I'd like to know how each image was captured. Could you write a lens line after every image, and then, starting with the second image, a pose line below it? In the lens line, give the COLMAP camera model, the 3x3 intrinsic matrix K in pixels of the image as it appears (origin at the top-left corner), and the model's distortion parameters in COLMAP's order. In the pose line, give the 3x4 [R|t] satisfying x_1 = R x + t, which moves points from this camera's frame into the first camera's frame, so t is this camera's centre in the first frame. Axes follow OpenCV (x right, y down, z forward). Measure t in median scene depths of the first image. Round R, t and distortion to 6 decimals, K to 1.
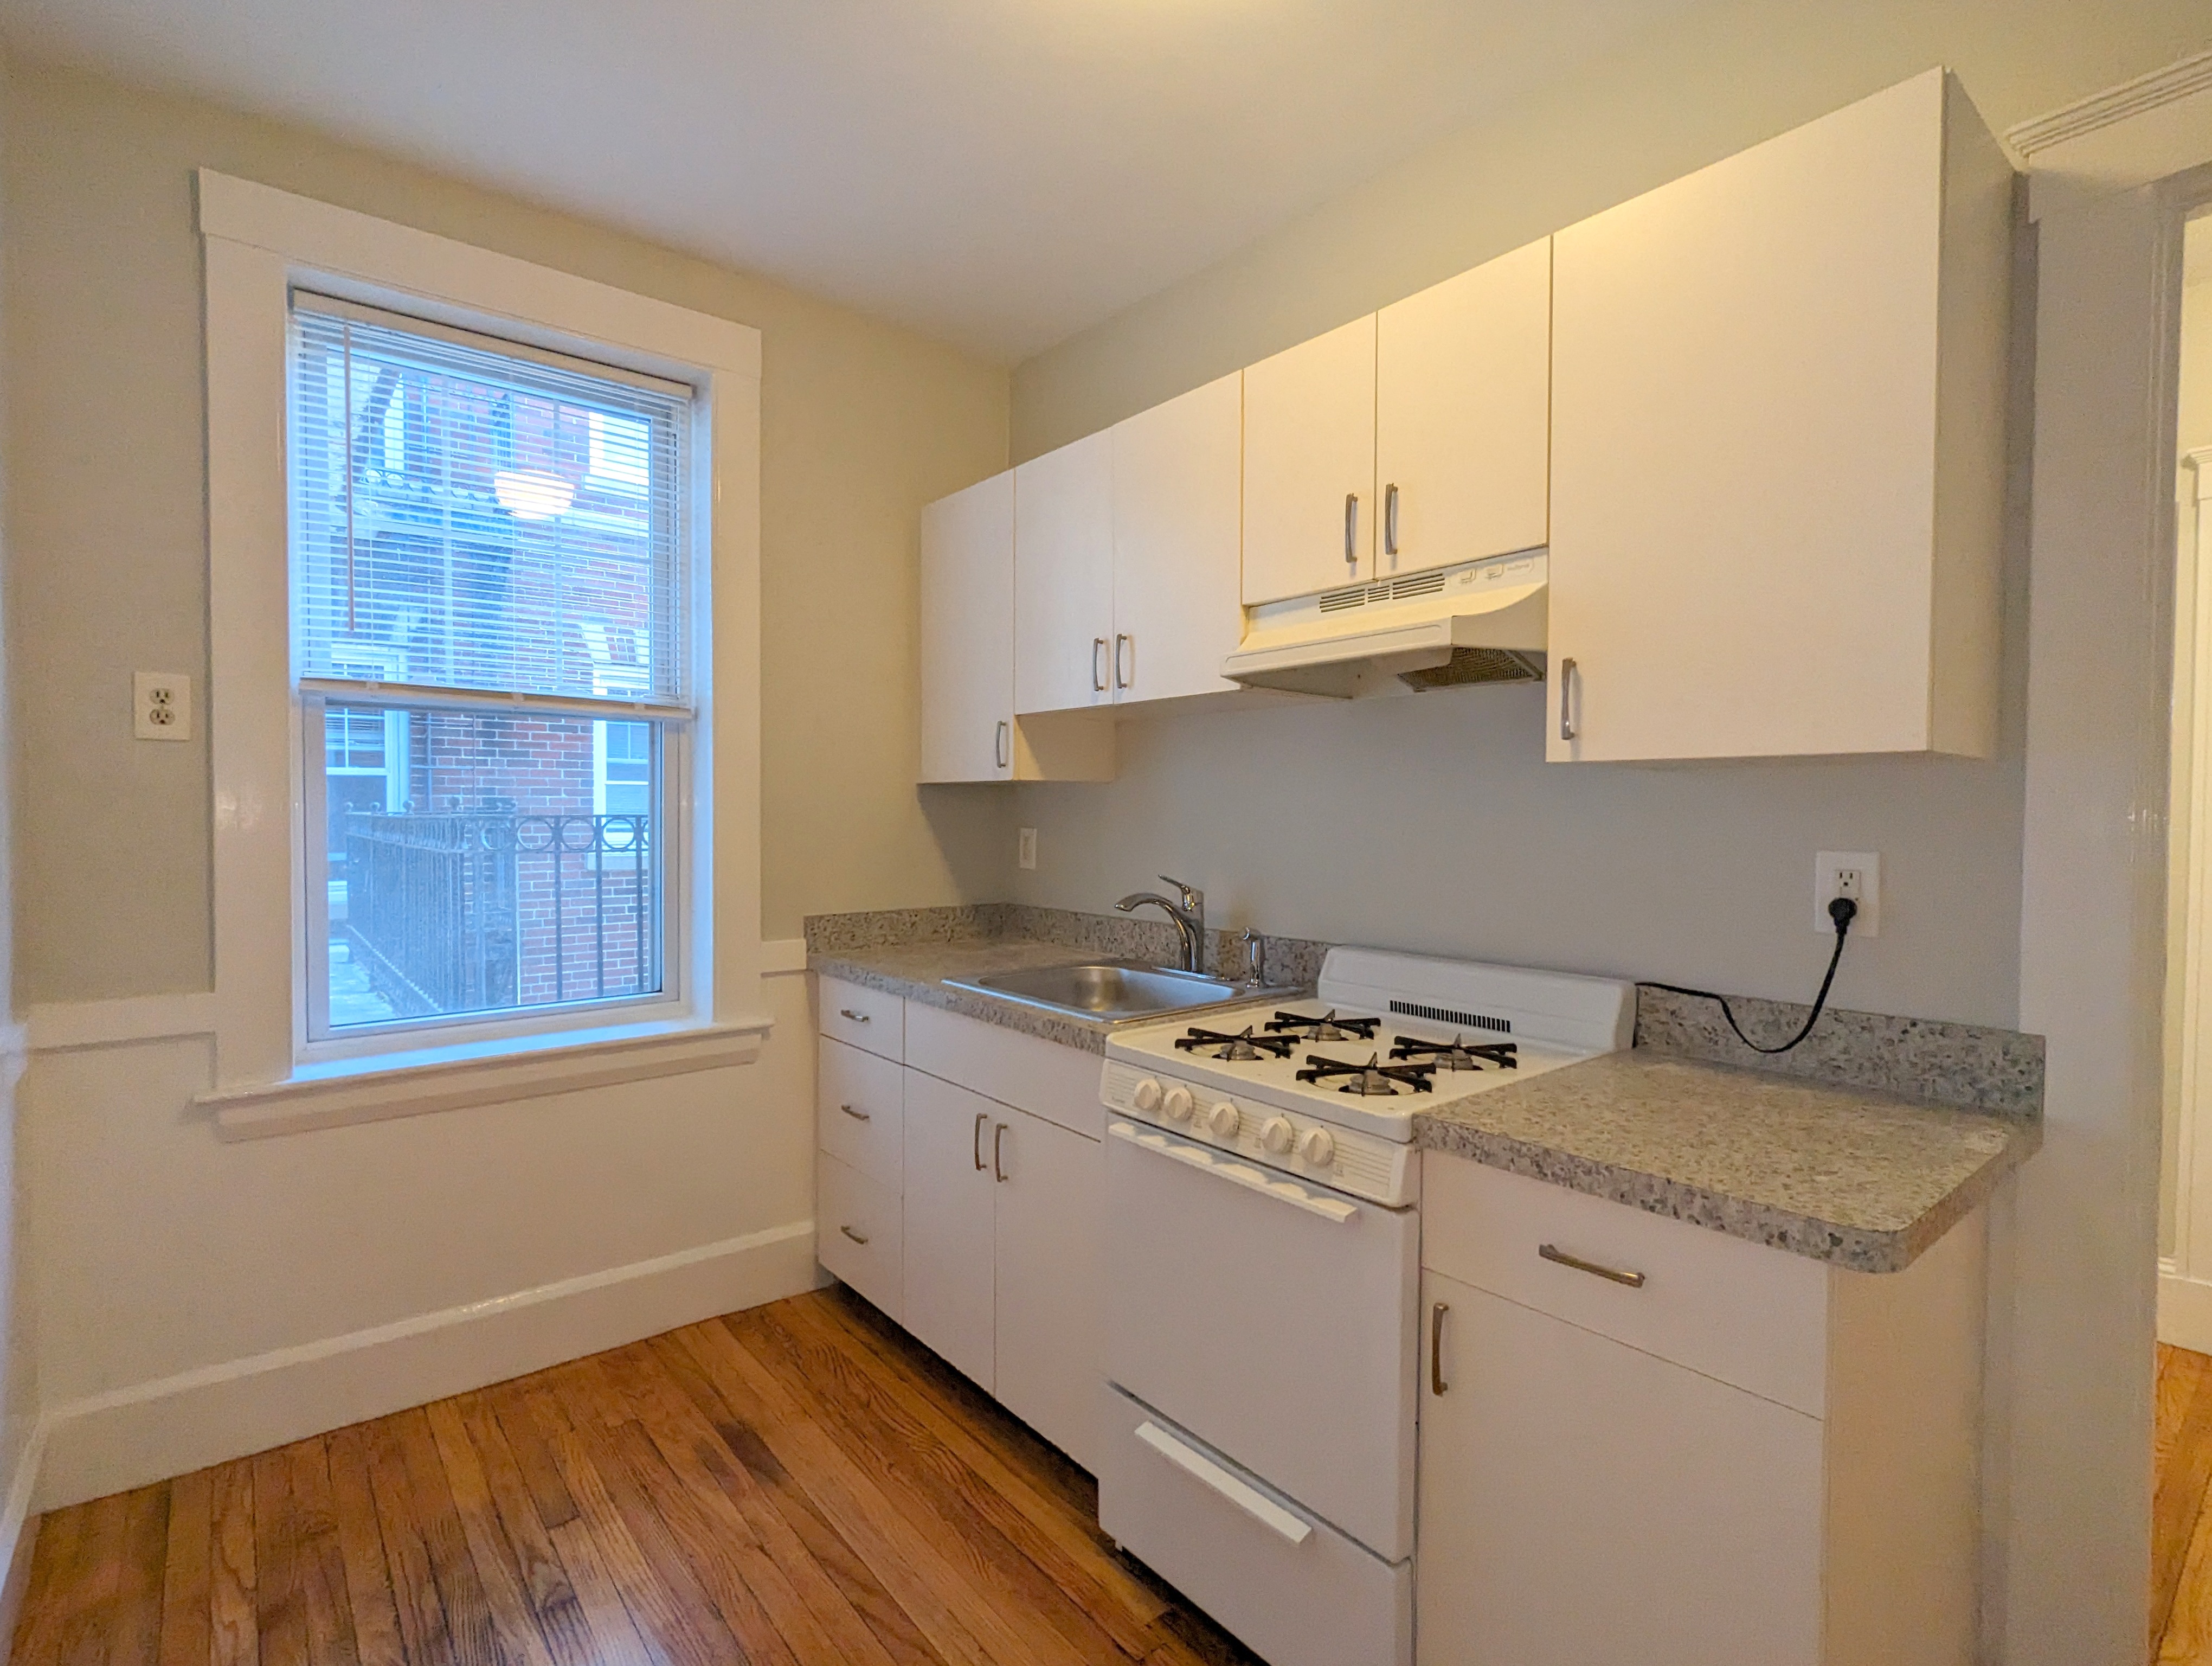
lens RADIAL K [[1059.3, 0, 1106.2], [0, 1059.3, 831.0], [0, 0, 1]] dist [0.011558, -0.001321]
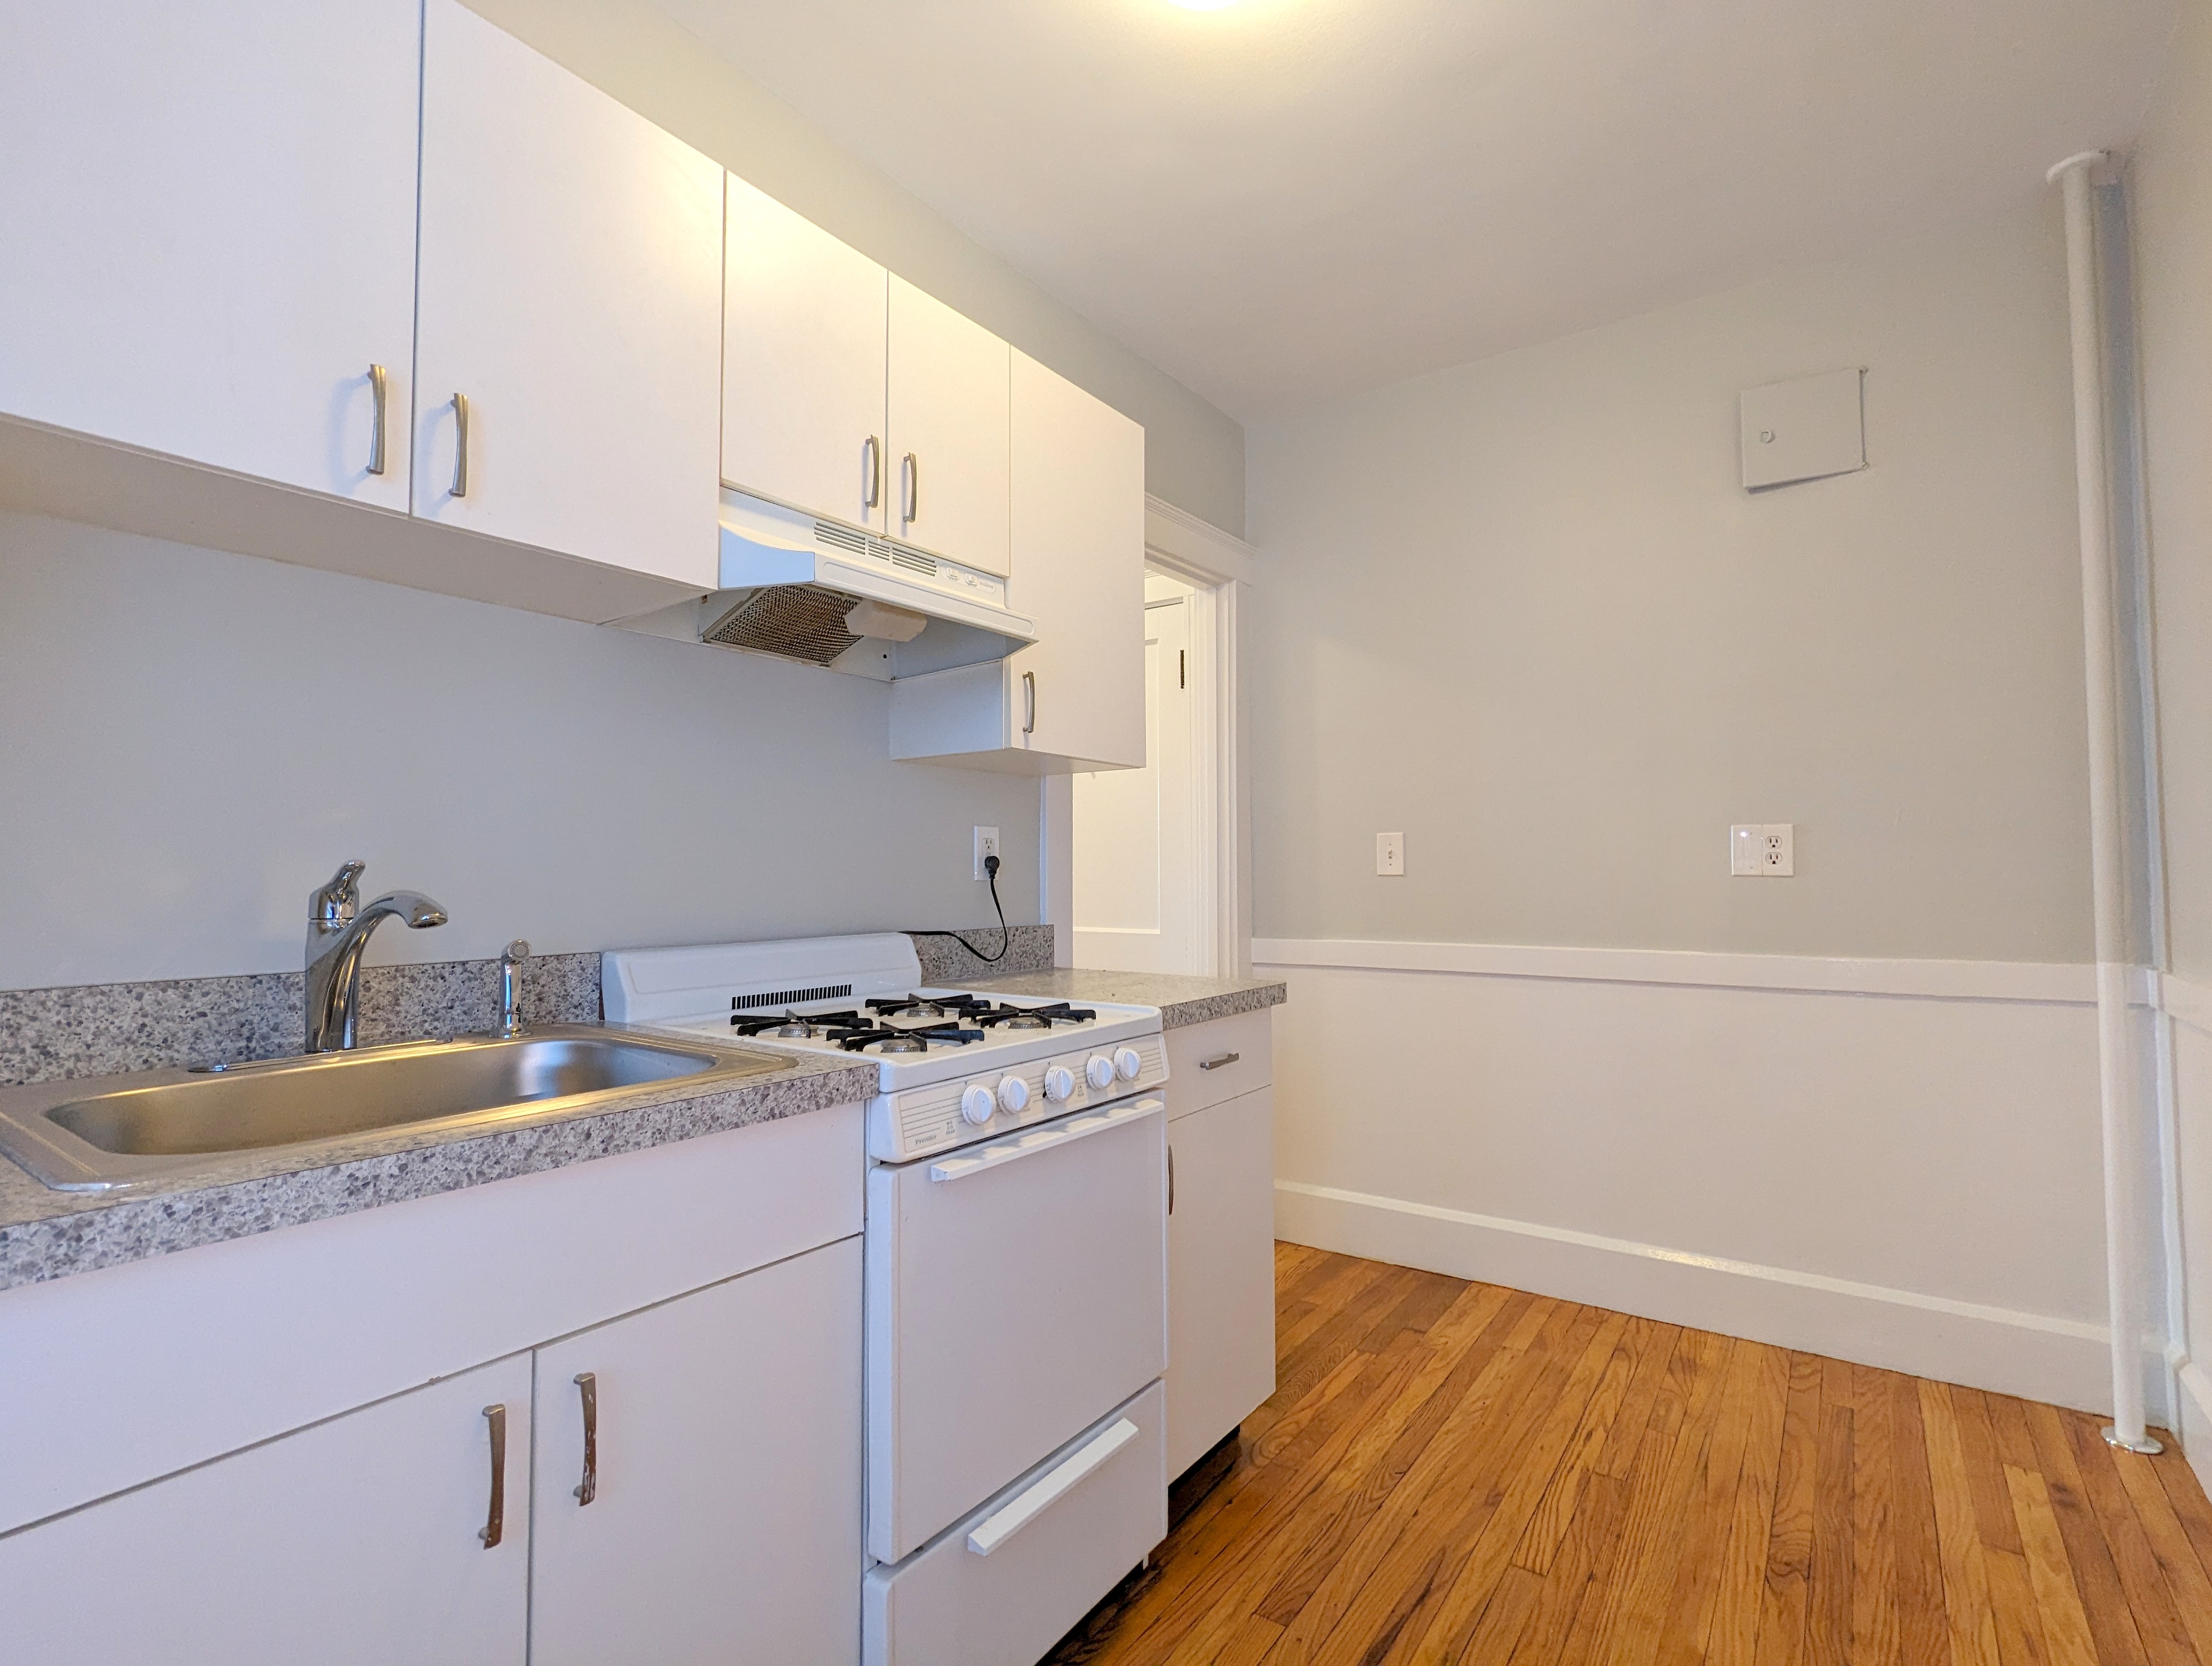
lens RADIAL K [[1059.3, 0, 1106.9], [0, 1059.3, 830.4], [0, 0, 1]] dist [0.011558, -0.001321]
pose [[-0.260321, 0.037509, 0.964793, -0.764221], [0.020411, 0.999236, -0.033340, 0.072235], [-0.965306, 0.011013, -0.260887, 1.115487]]
